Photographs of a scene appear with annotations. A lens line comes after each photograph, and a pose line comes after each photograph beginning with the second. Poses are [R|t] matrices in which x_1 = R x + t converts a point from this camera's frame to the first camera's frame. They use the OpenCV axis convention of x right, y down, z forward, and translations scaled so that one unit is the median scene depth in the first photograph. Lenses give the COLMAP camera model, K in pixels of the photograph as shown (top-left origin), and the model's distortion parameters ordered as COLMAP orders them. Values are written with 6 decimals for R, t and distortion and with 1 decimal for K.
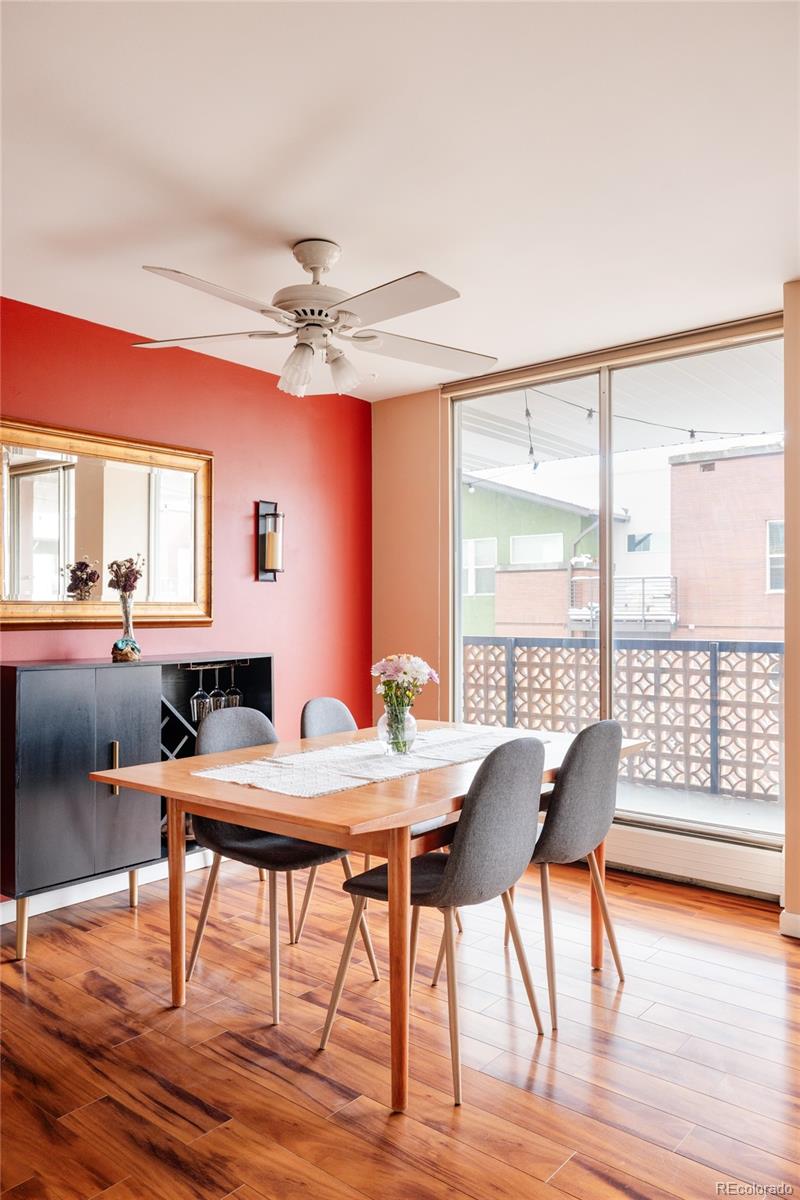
lens RADIAL K [[854.1, 0, 402.6], [0, 854.1, 602.8], [0, 0, 1]] dist [0.006096, 0.001900]
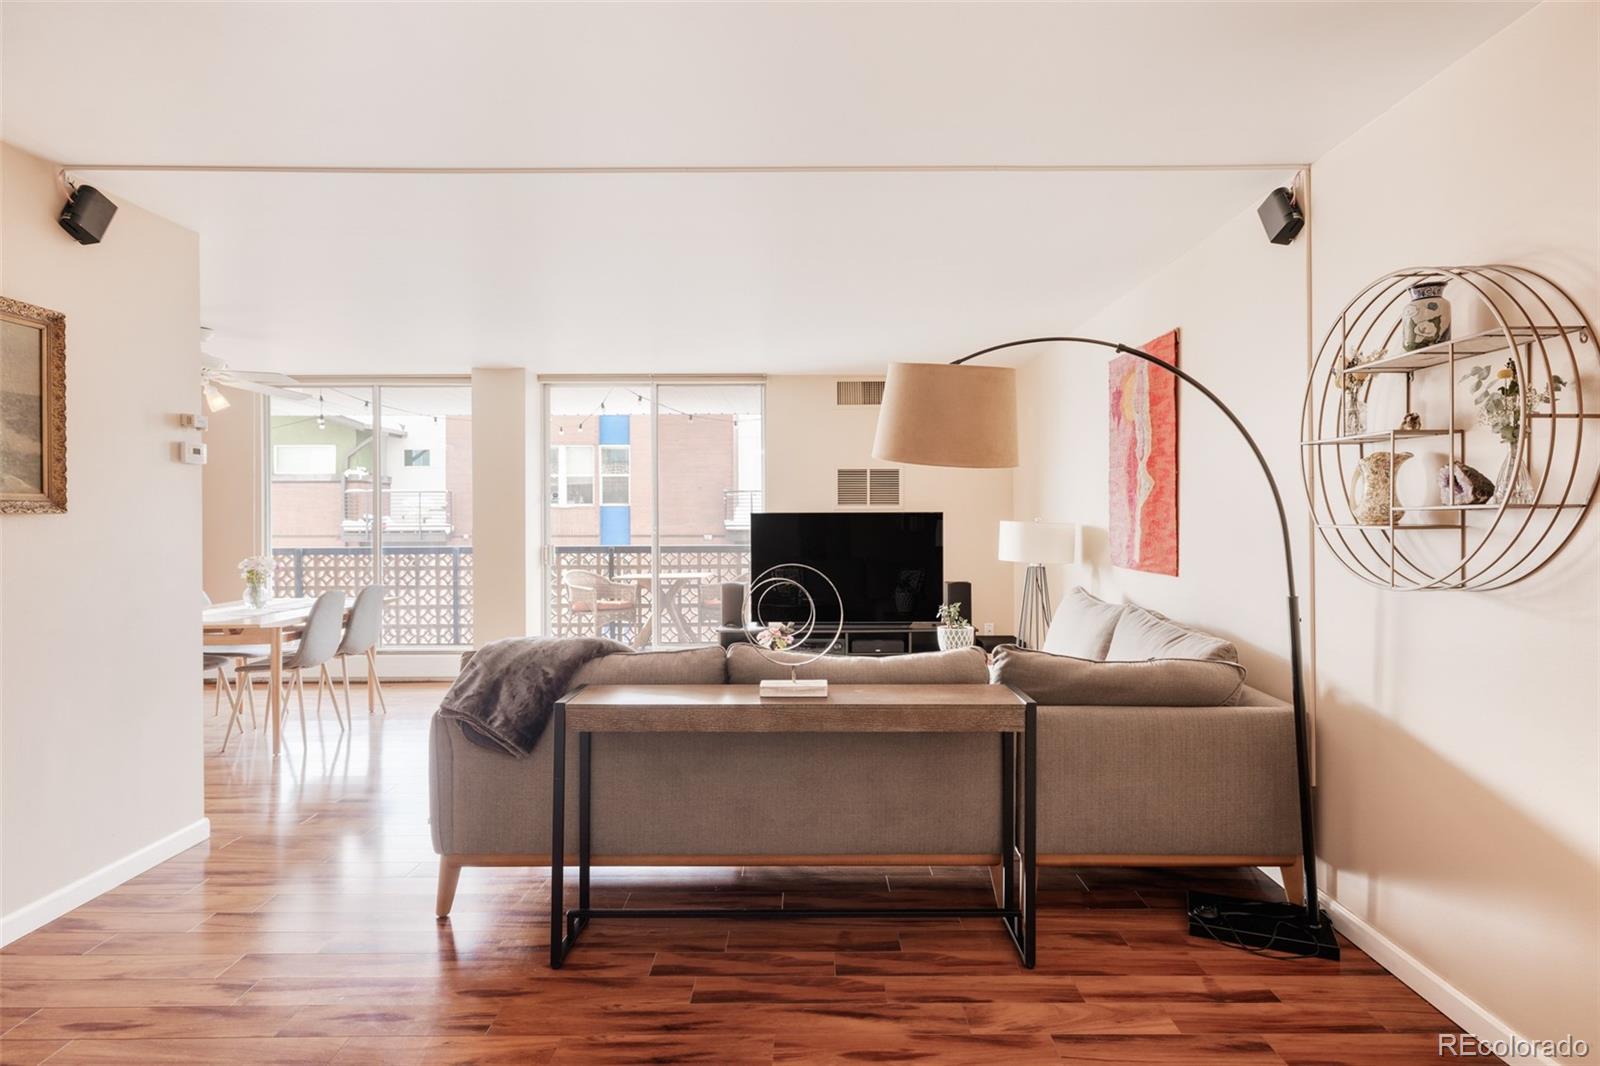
lens RADIAL K [[873.9, 0, 803.5], [0, 873.9, 522.2], [0, 0, 1]] dist [0.002770, -0.001342]
pose [[0.777313, -0.006389, 0.629081, -0.196683], [-0.001769, 0.999922, 0.012341, -0.028694], [-0.629111, -0.010706, 0.777241, -0.884131]]
